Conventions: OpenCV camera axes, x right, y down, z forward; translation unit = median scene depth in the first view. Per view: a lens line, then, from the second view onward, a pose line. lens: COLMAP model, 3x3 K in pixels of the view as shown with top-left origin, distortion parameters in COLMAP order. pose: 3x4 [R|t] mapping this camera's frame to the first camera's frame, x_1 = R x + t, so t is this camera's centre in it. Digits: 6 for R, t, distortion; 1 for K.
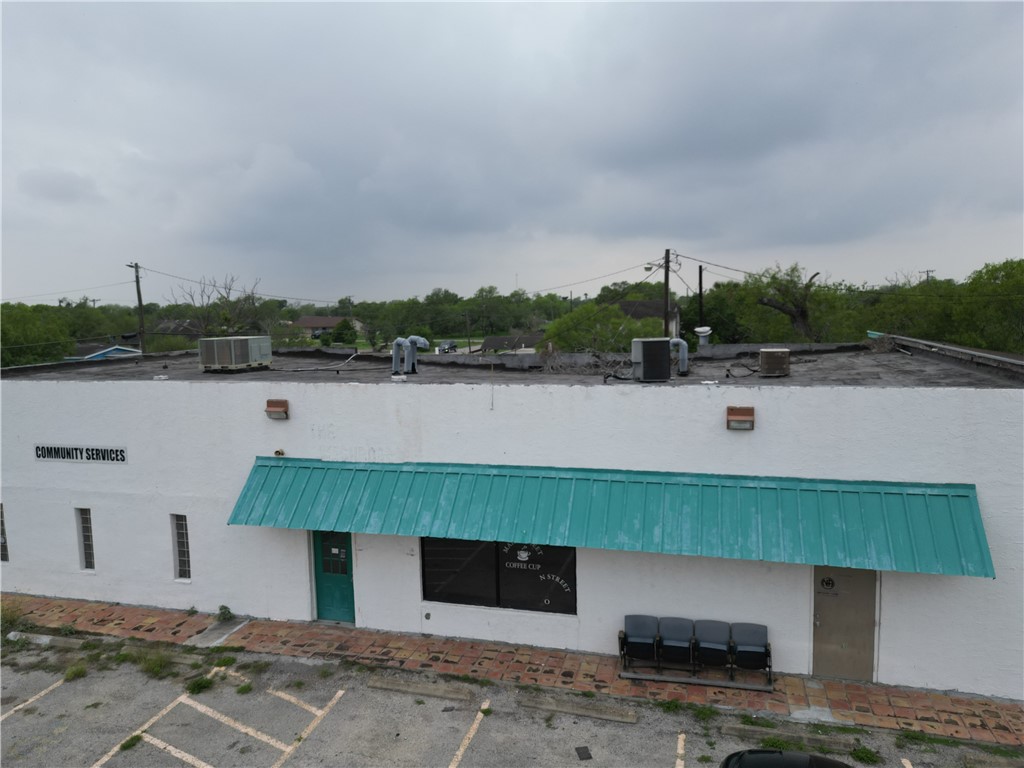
lens RADIAL K [[714.2, 0, 512.0], [0, 714.2, 384.0], [0, 0, 1]] dist [0.079249, -0.083298]
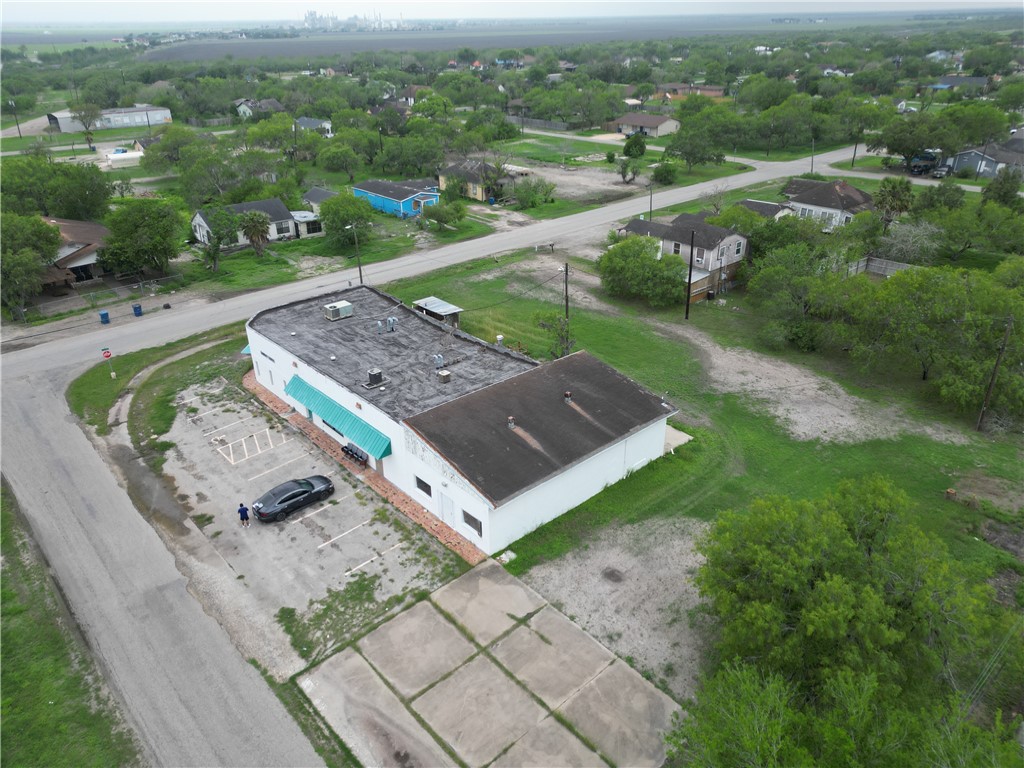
lens RADIAL K [[709.7, 0, 512.0], [0, 709.7, 384.0], [0, 0, 1]] dist [0.082016, -0.104566]
pose [[0.842284, 0.256191, -0.474261, 2.622746], [-0.067368, 0.922969, 0.378933, -1.473525], [0.534808, -0.287219, 0.794661, -1.476237]]
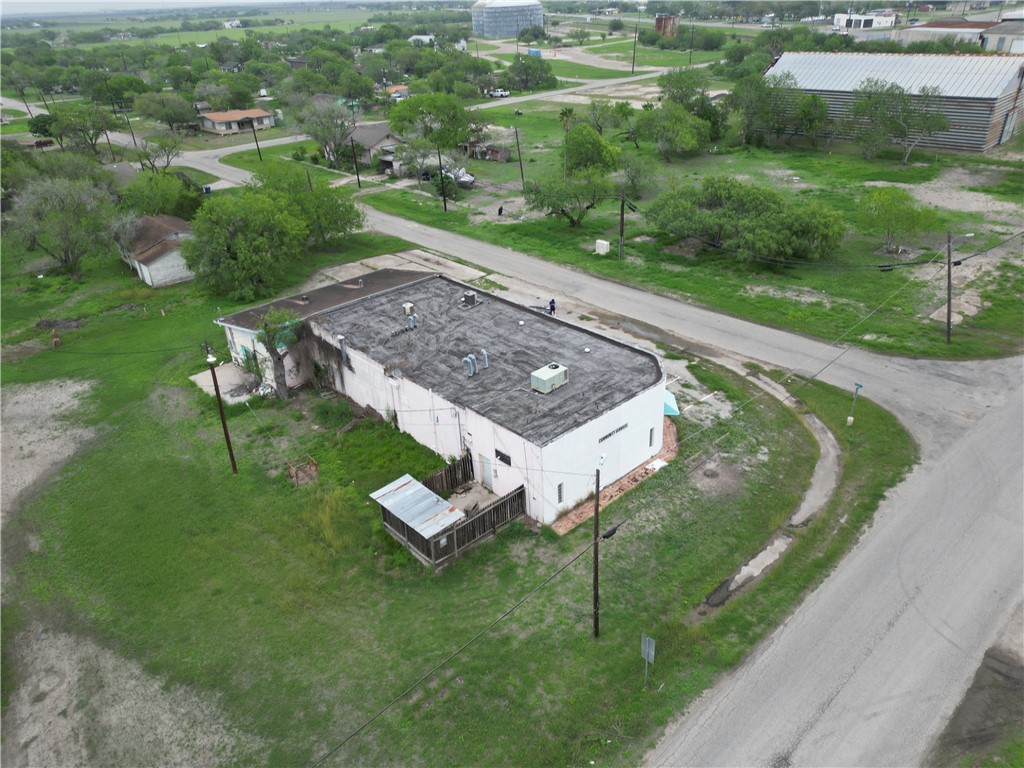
lens RADIAL K [[714.2, 0, 512.0], [0, 714.2, 384.0], [0, 0, 1]] dist [0.079249, -0.083298]
pose [[-0.845233, -0.202271, 0.494639, -2.156571], [0.120374, 0.829750, 0.545000, -1.869911], [-0.520664, 0.520194, -0.676984, 4.101952]]
